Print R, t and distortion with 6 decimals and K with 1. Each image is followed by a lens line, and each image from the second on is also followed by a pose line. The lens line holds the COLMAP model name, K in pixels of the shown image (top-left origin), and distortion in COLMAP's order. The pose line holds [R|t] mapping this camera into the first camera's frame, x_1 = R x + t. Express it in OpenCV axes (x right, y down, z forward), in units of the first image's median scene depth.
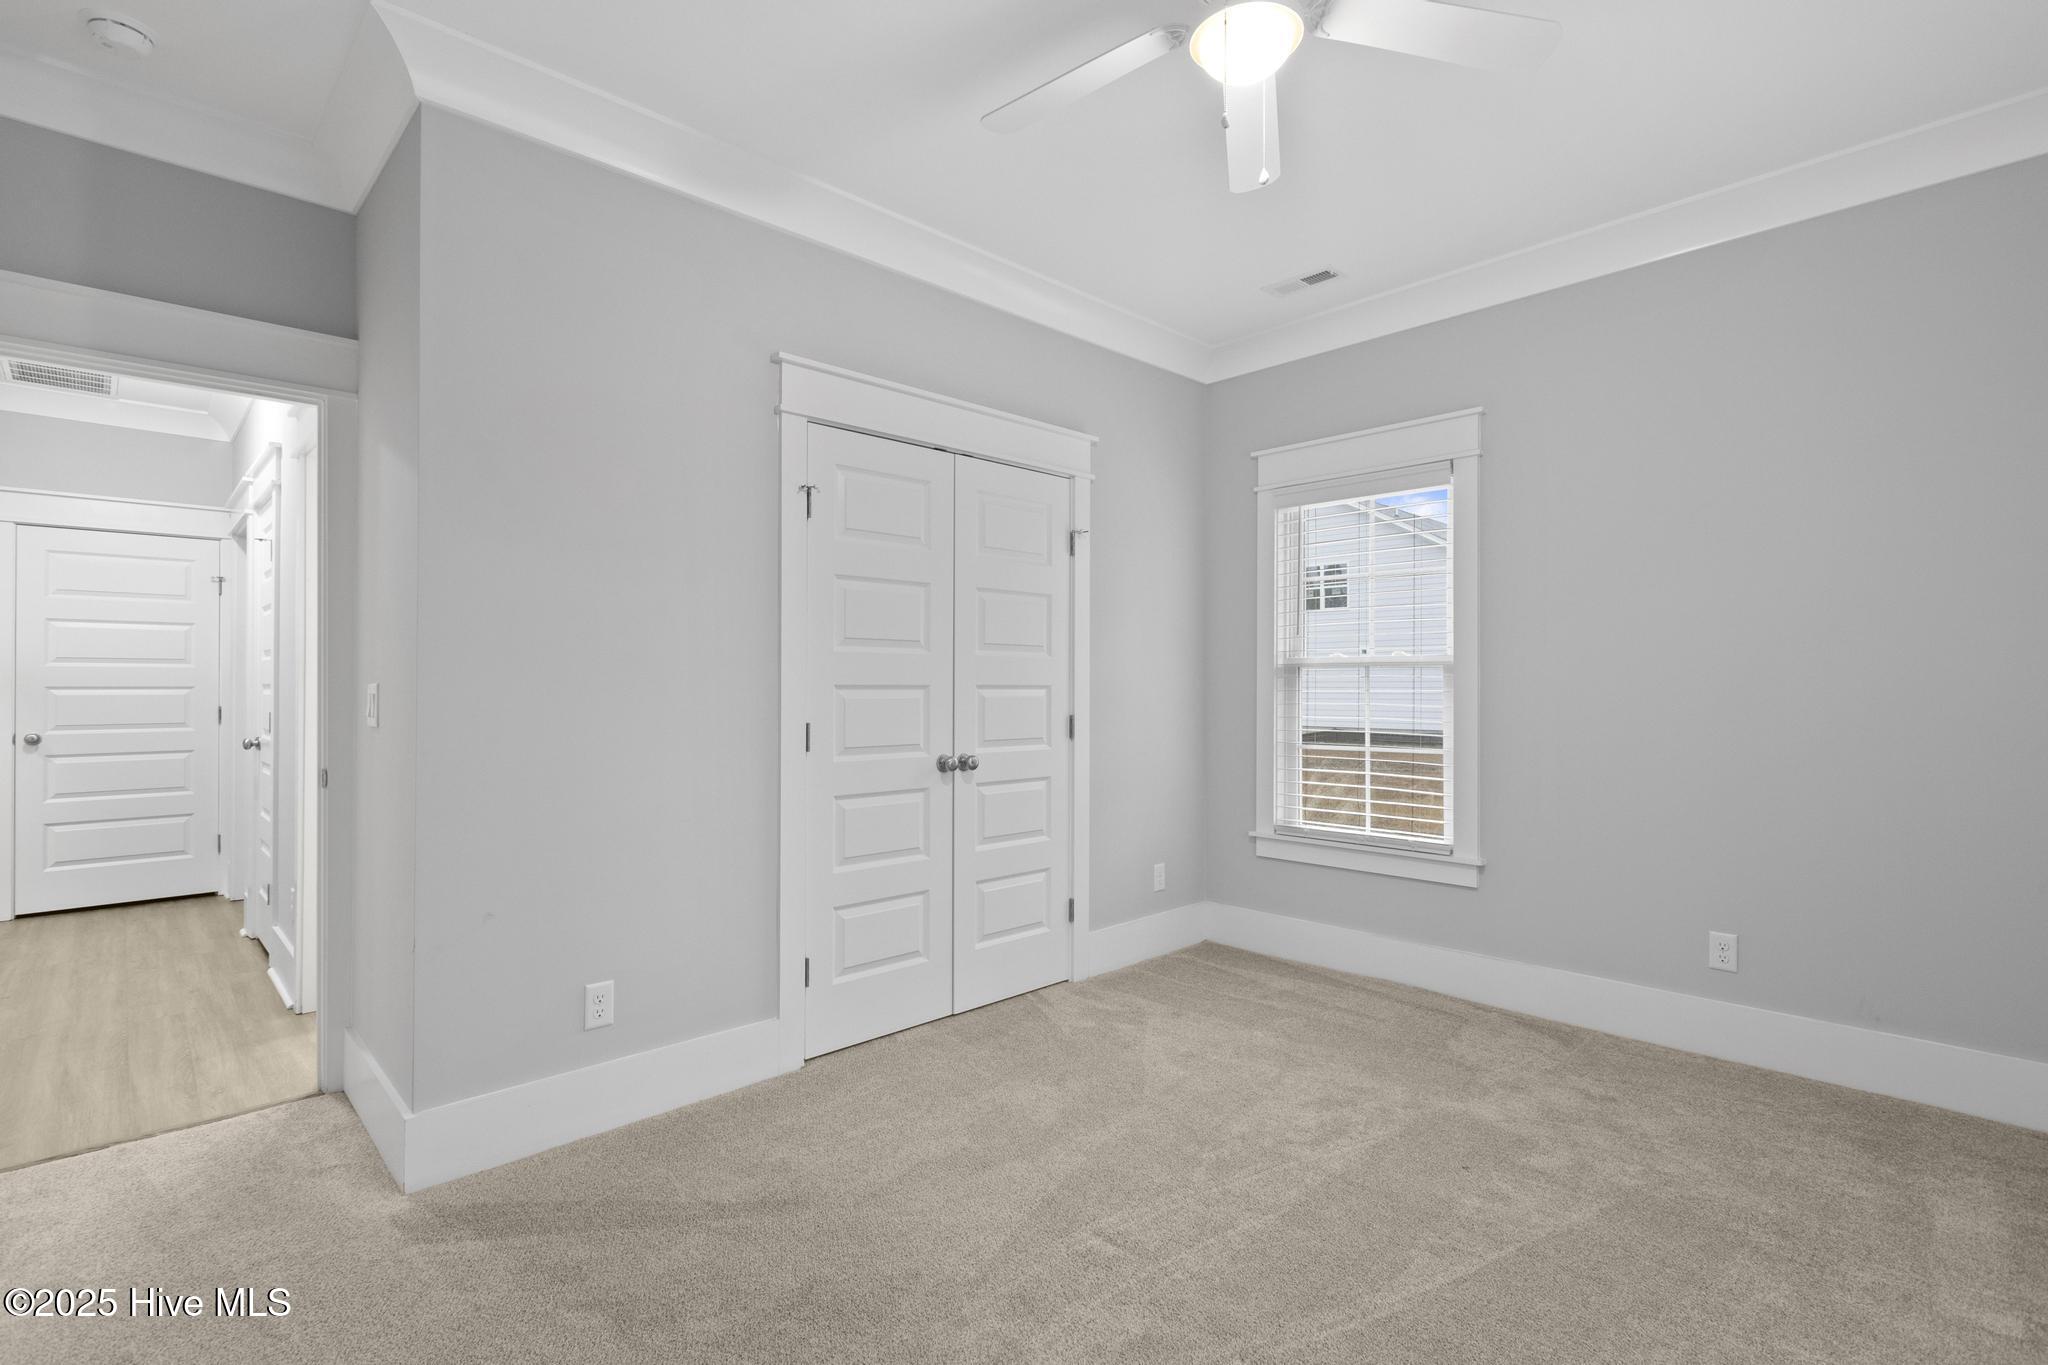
lens RADIAL K [[932.3, 0, 1028.6], [0, 932.3, 681.7], [0, 0, 1]] dist [0.001539, 0.000077]
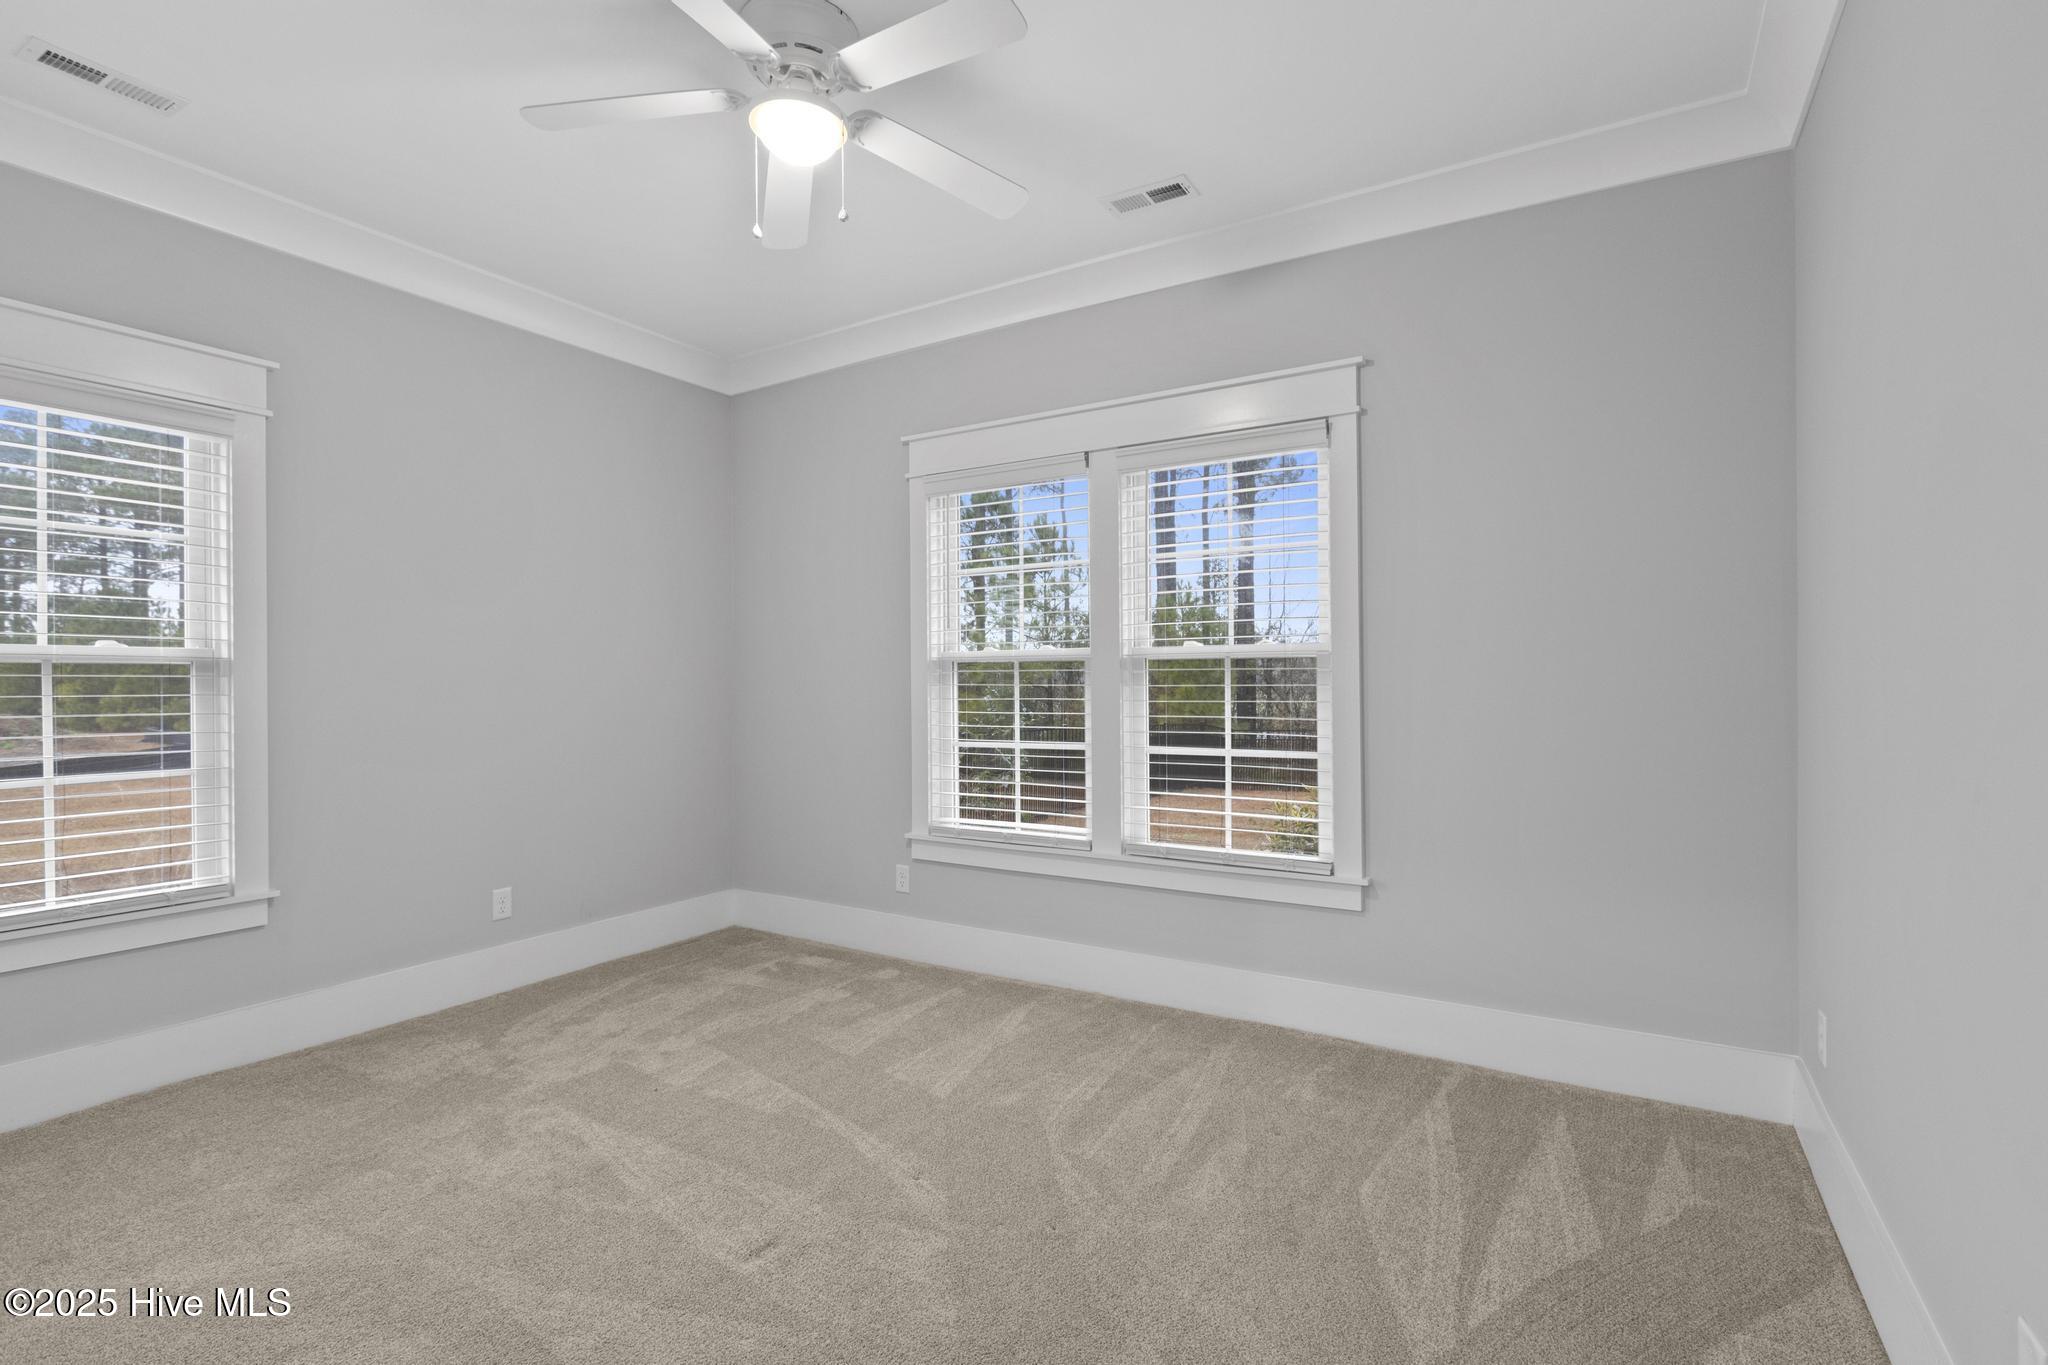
lens RADIAL K [[932.3, 0, 1028.6], [0, 932.3, 681.7], [0, 0, 1]] dist [0.001539, 0.000077]
pose [[-0.232915, 0.003730, 0.972490, -0.657509], [0.002397, 0.999992, -0.003261, 0.004769], [-0.972494, 0.001571, -0.232922, 0.670182]]
